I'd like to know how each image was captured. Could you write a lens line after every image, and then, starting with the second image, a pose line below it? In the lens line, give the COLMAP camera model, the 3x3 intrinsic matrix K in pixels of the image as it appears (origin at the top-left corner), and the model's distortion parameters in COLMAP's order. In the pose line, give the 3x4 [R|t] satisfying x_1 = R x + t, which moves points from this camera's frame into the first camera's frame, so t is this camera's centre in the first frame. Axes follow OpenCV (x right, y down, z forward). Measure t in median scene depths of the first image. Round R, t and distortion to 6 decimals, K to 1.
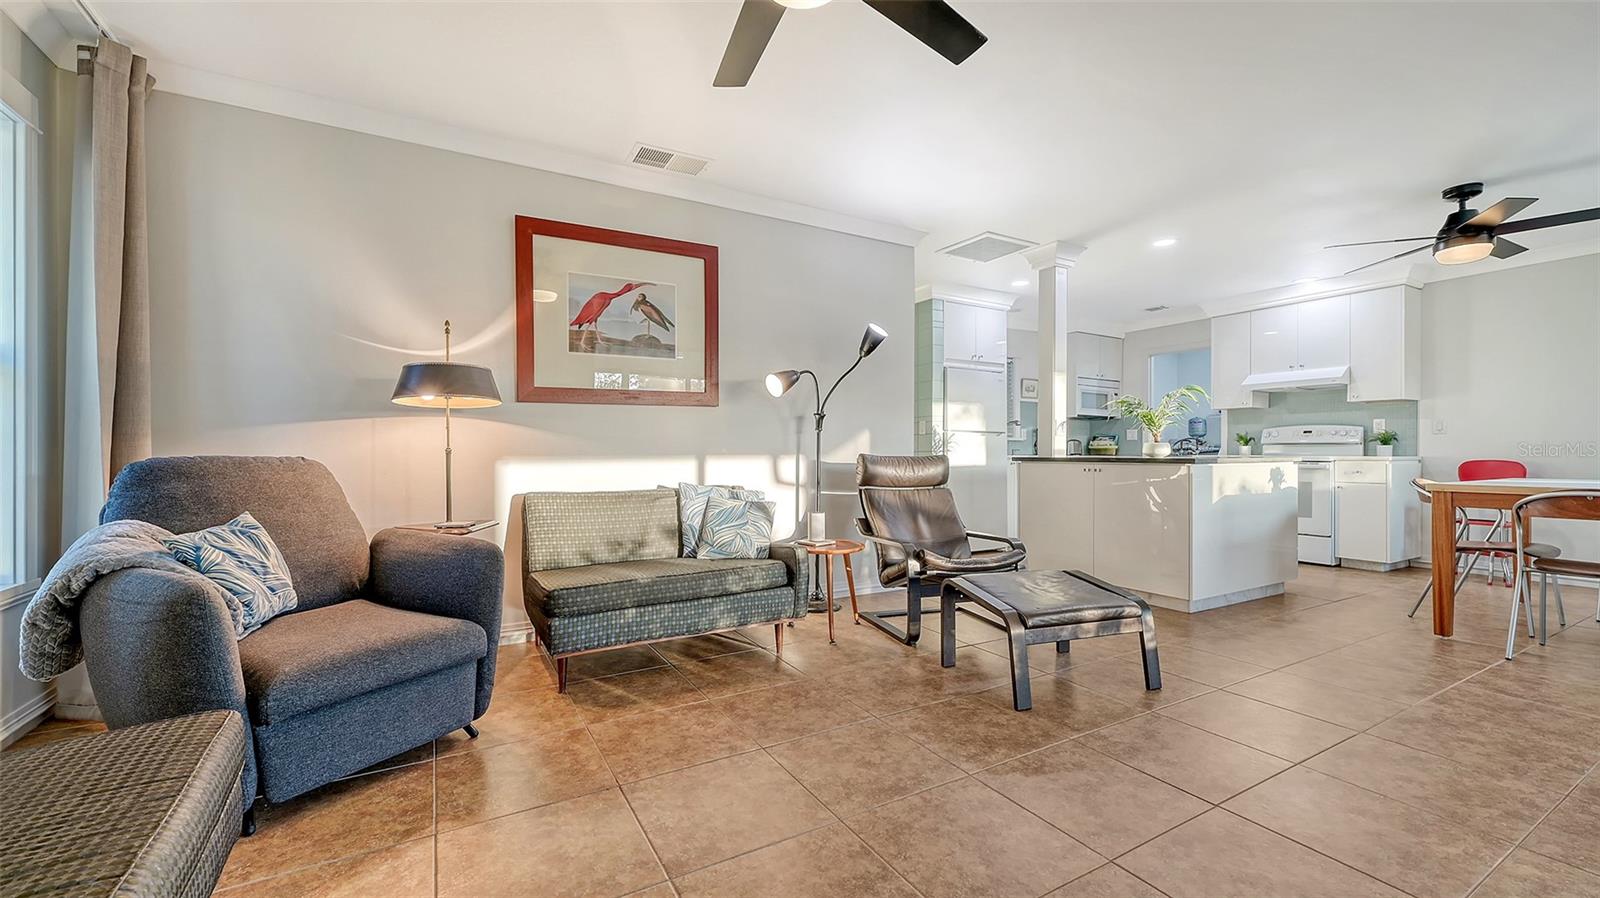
lens RADIAL K [[645.6, 0, 809.4], [0, 645.6, 450.3], [0, 0, 1]] dist [-0.000712, -0.000324]
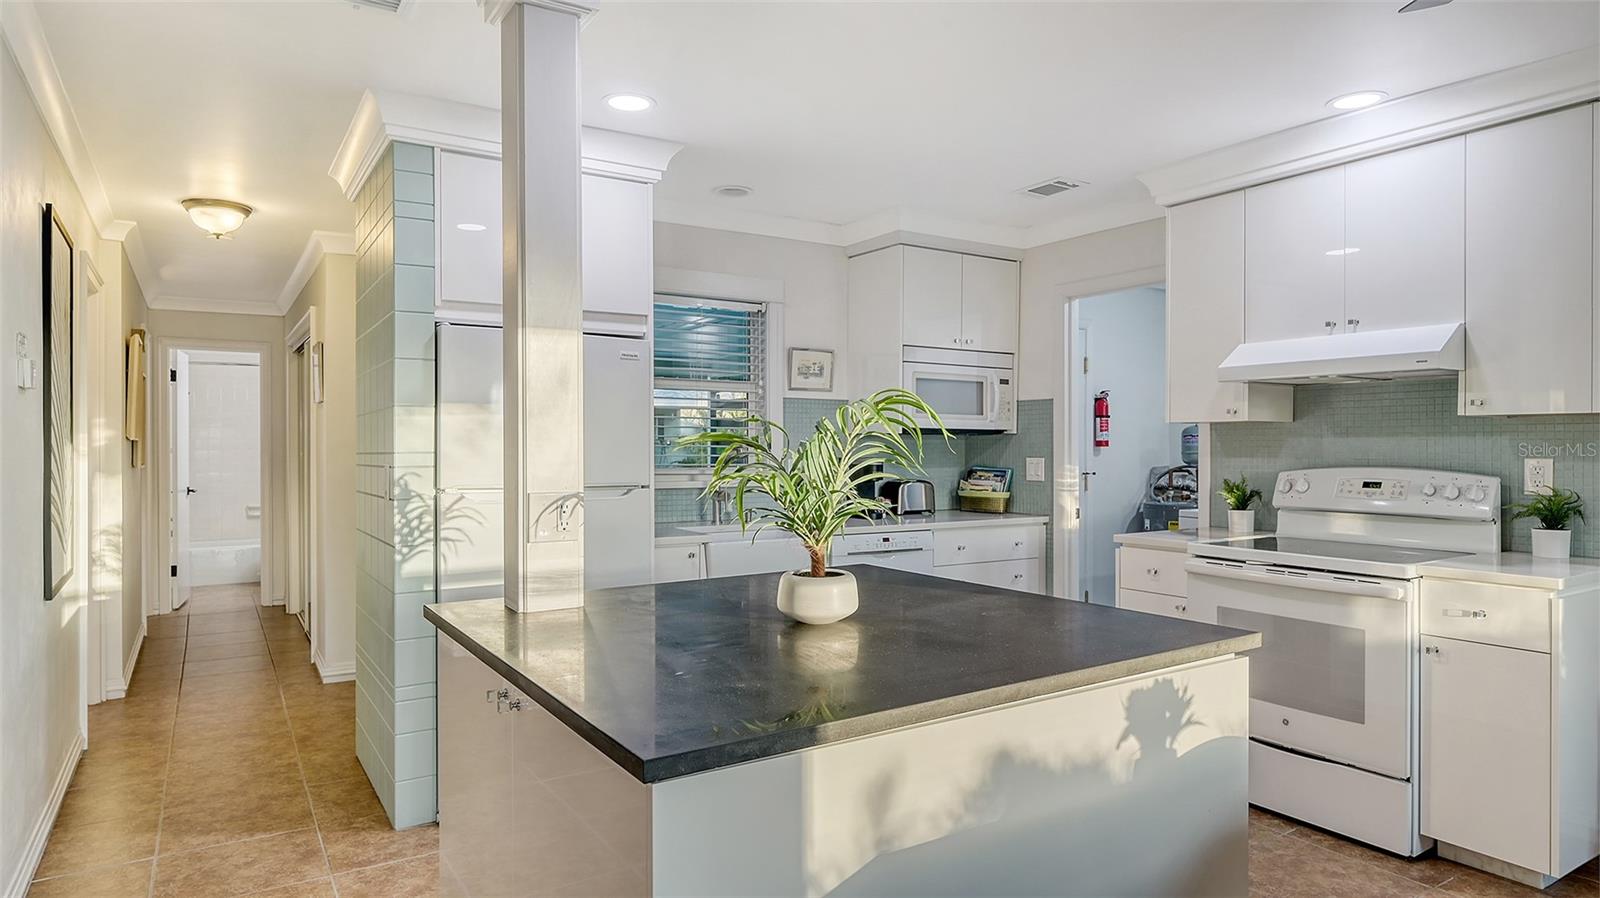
lens RADIAL K [[952.9, 0, 802.4], [0, 952.9, 442.3], [0, 0, 1]] dist [0.001998, 0.000233]
pose [[0.999075, -0.000586, 0.042998, 0.392739], [0.000595, 1.000000, -0.000184, -0.056314], [-0.042998, 0.000210, 0.999075, 0.420062]]
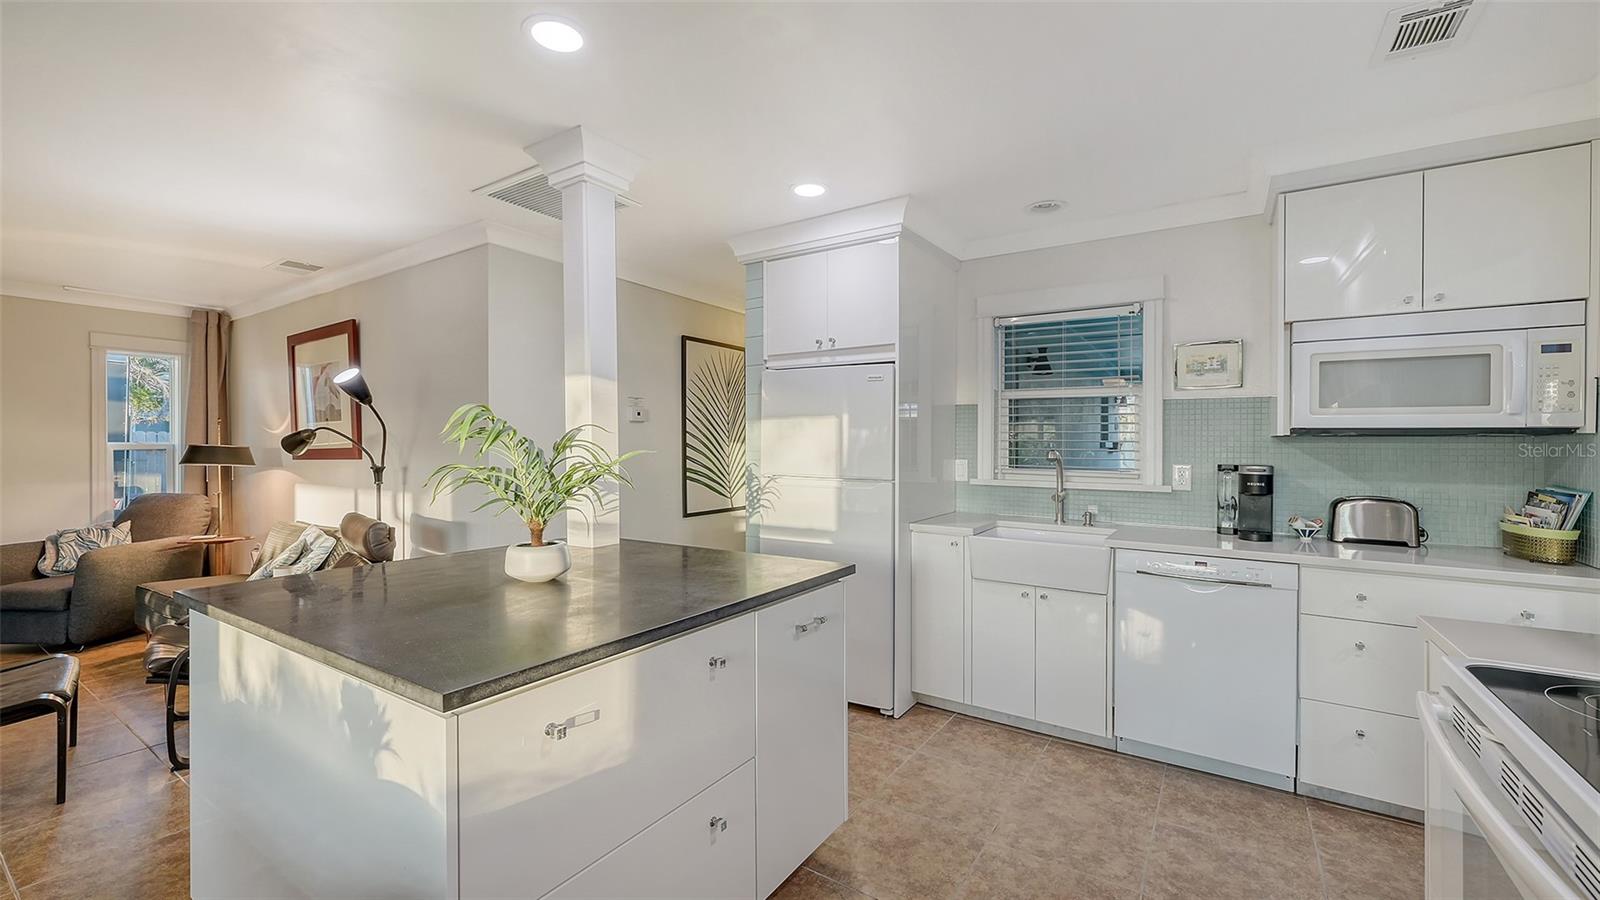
lens RADIAL K [[645.6, 0, 806.2], [0, 645.6, 449.7], [0, 0, 1]] dist [-0.000712, -0.000324]
pose [[0.437808, 0.007782, -0.899035, 0.764662], [-0.003402, 0.999970, 0.006999, -0.056541], [0.899062, -0.000006, 0.437821, 0.759703]]
